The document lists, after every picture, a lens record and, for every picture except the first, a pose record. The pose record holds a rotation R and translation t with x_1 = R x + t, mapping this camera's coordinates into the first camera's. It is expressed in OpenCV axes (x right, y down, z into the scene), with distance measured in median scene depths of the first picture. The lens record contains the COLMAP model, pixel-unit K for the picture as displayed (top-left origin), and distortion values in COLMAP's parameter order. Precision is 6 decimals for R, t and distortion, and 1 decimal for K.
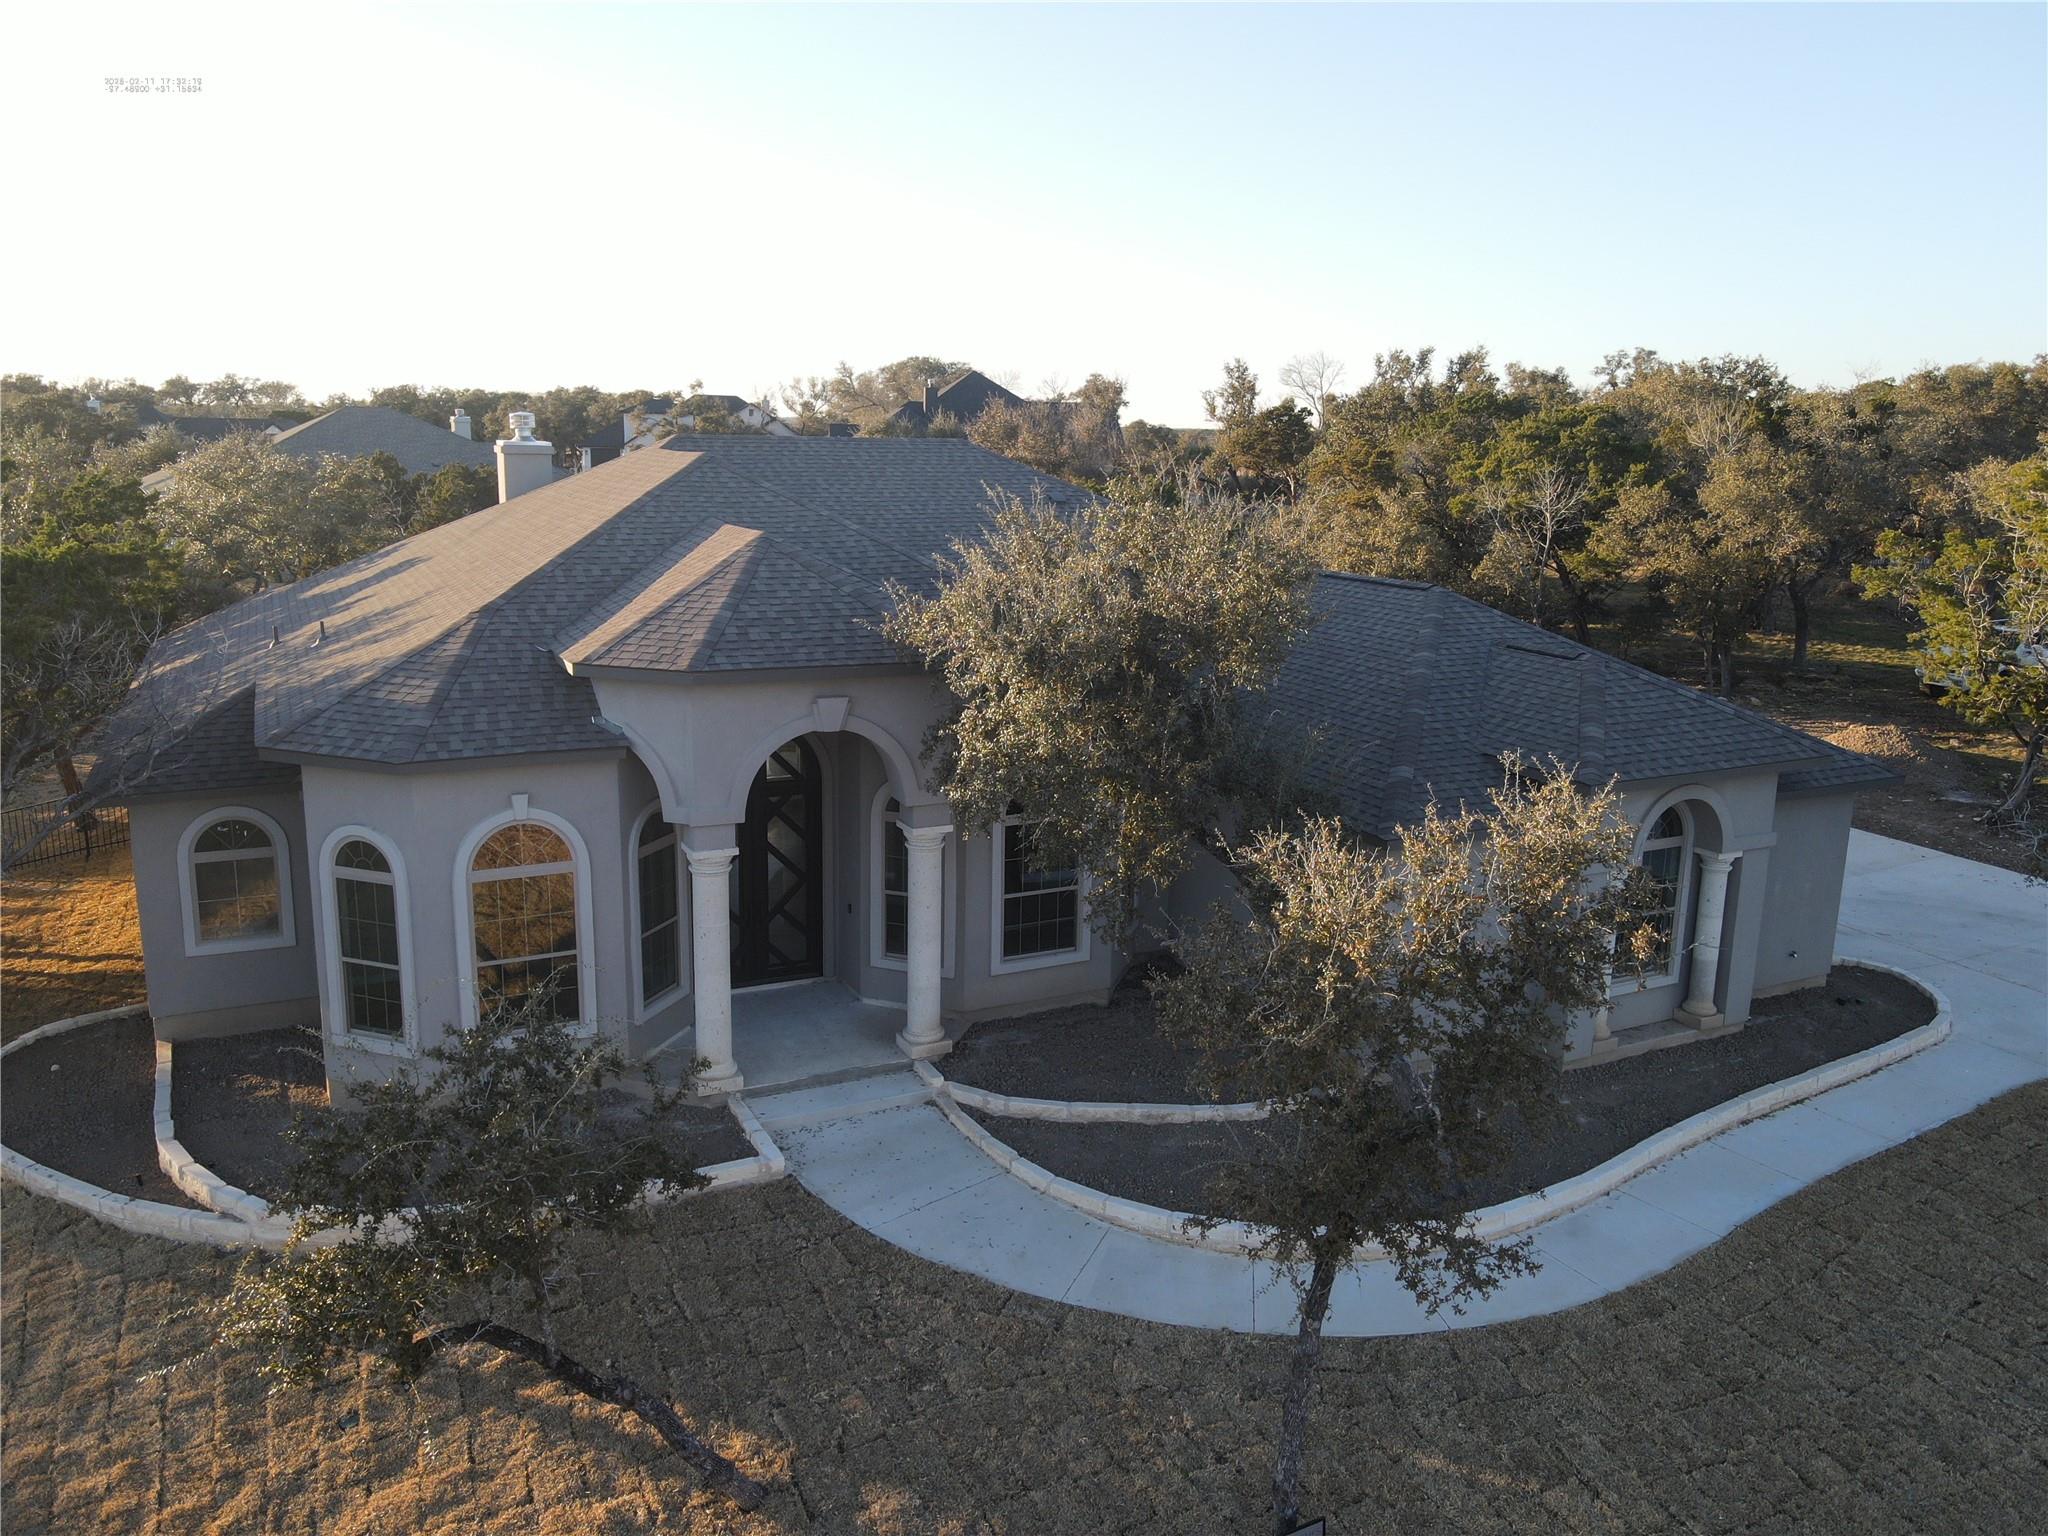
lens RADIAL K [[1541.3, 0, 1024.0], [0, 1541.3, 768.0], [0, 0, 1]] dist [-0.007338, -0.005267]
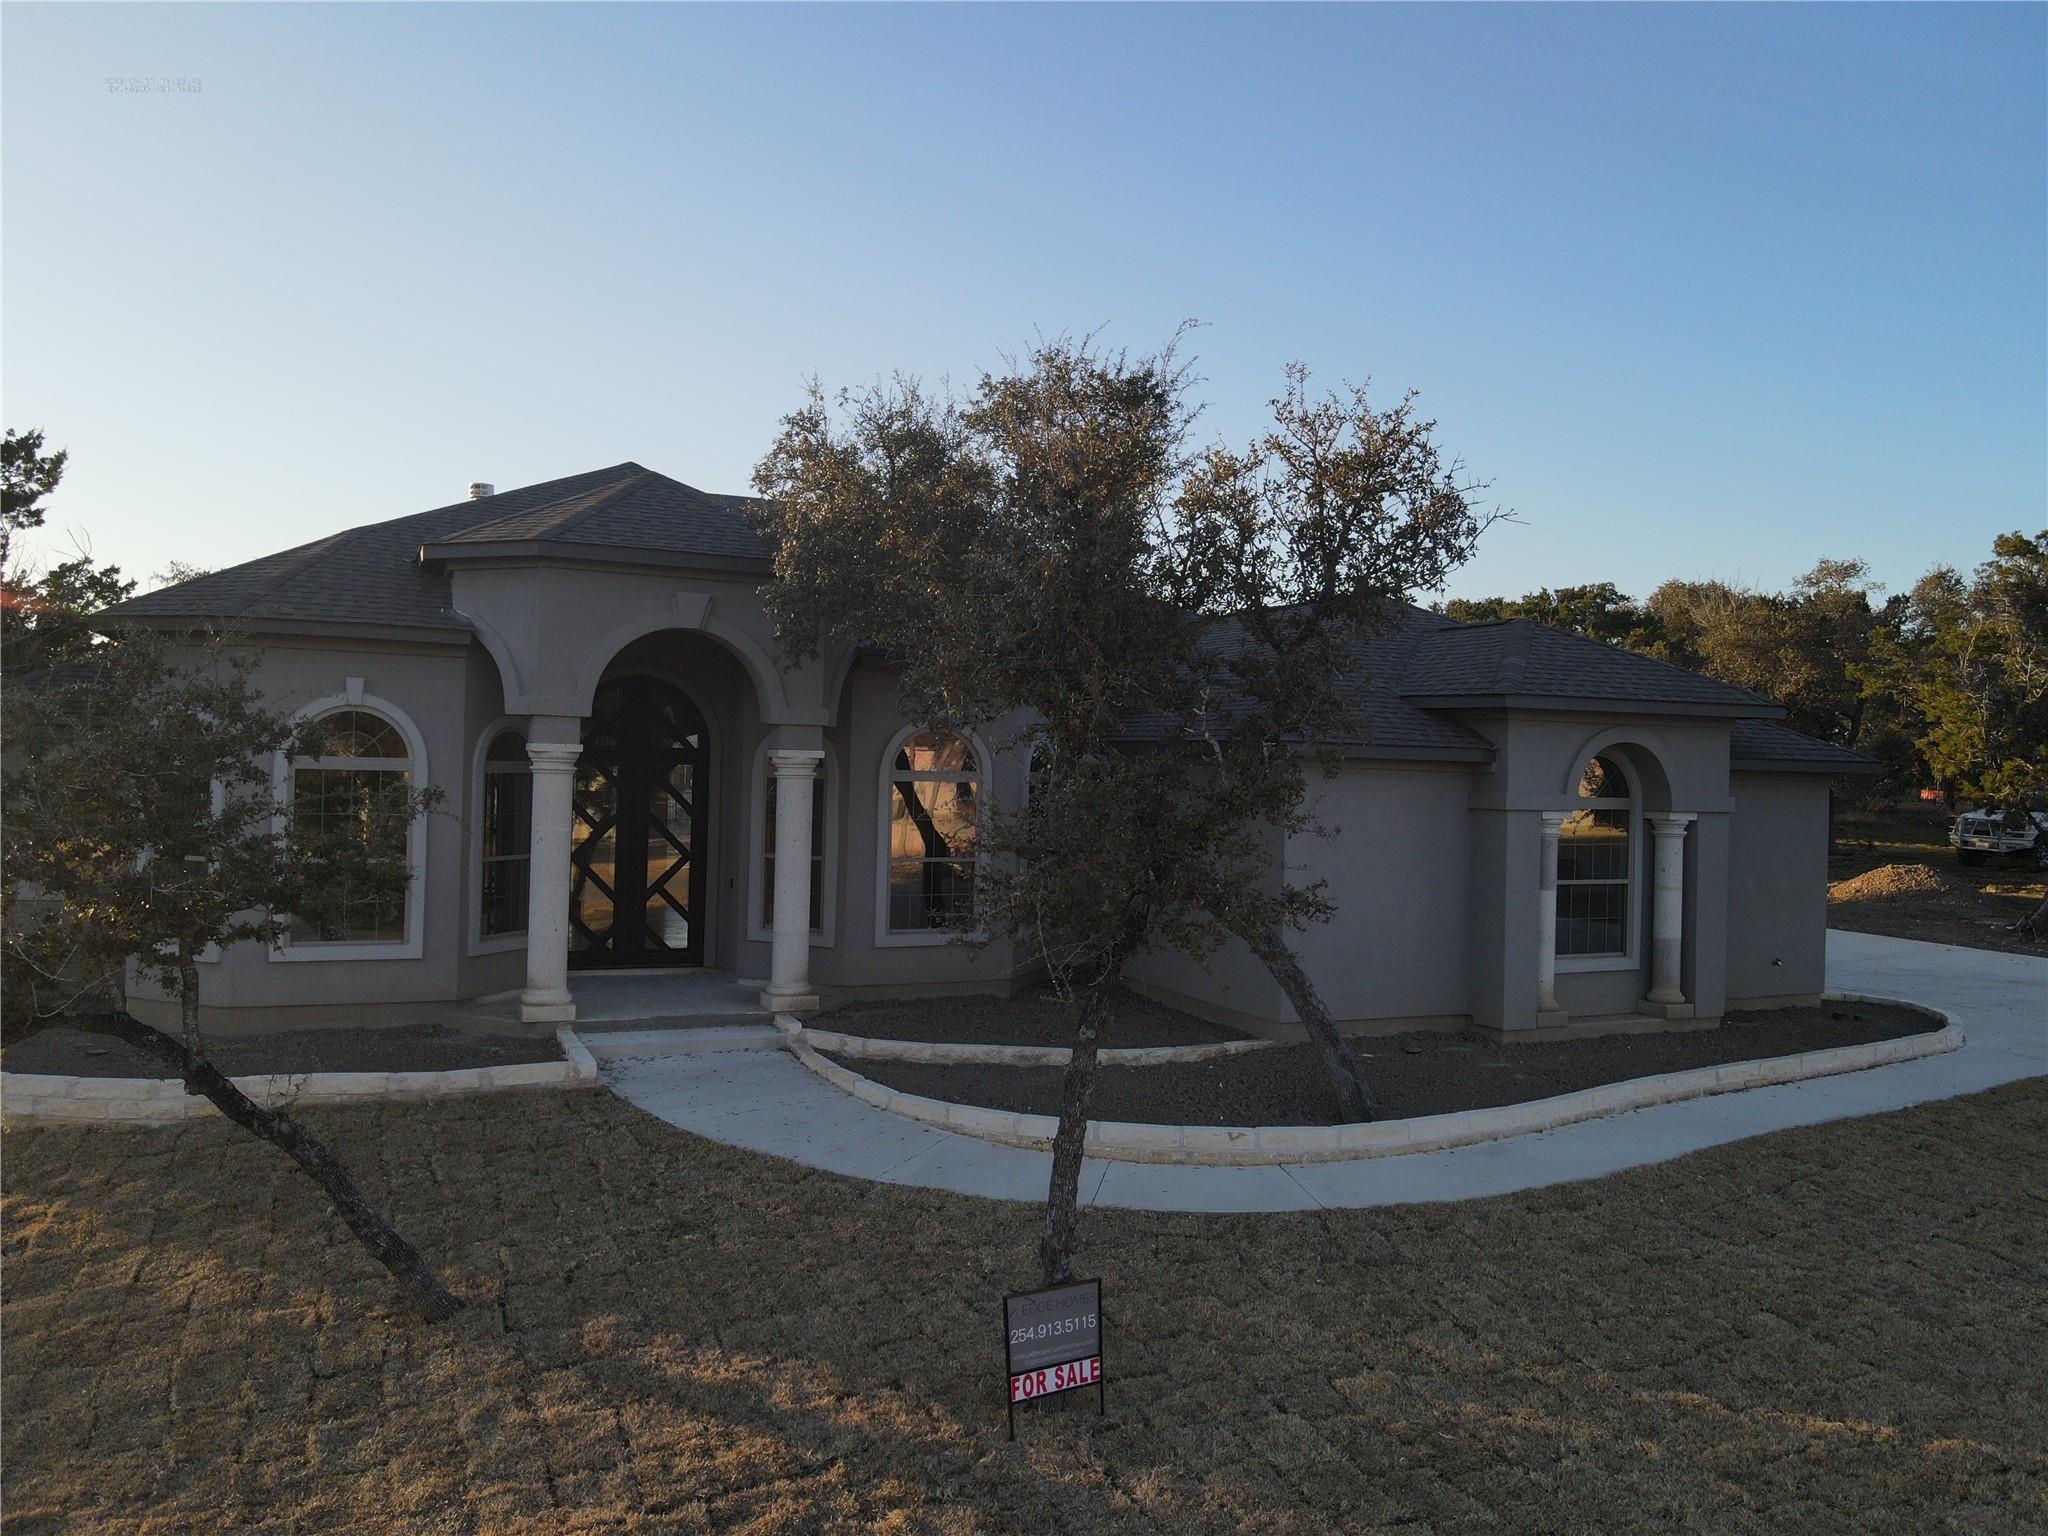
lens RADIAL K [[1541.3, 0, 1024.0], [0, 1541.3, 768.0], [0, 0, 1]] dist [-0.007338, -0.005267]
pose [[0.998983, 0.007875, -0.044402, 0.120727], [-0.017265, 0.976402, -0.215268, 0.255237], [0.041659, 0.215816, 0.975545, 0.097980]]
